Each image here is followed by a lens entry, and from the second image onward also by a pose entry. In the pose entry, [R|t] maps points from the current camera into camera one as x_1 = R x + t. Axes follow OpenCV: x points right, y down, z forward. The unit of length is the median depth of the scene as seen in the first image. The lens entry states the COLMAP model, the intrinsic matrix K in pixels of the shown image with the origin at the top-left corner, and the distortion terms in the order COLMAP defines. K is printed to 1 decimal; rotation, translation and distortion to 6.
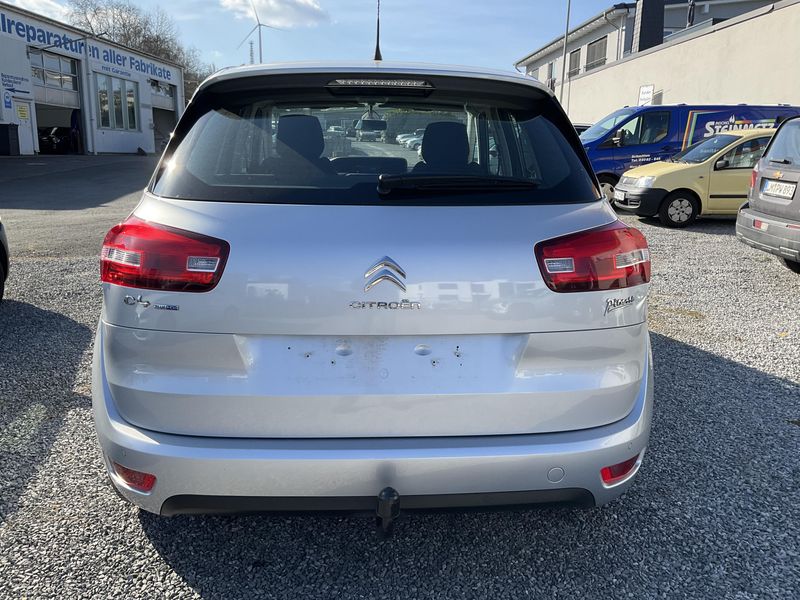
lens RADIAL K [[707.5, 0, 397.5], [0, 707.5, 299.3], [0, 0, 1]] dist [-0.006474, 0.021967]
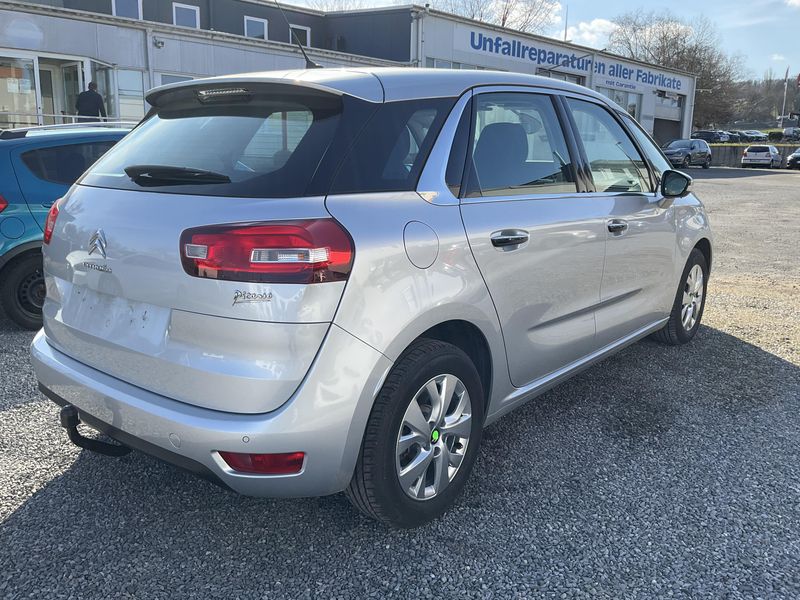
lens RADIAL K [[707.5, 0, 399.1], [0, 707.5, 304.1], [0, 0, 1]] dist [-0.006474, 0.021967]
pose [[0.727392, 0.144111, -0.670920, 0.114891], [-0.150868, 0.987363, 0.048515, -0.006550], [0.669433, 0.065931, 0.739941, 0.039189]]
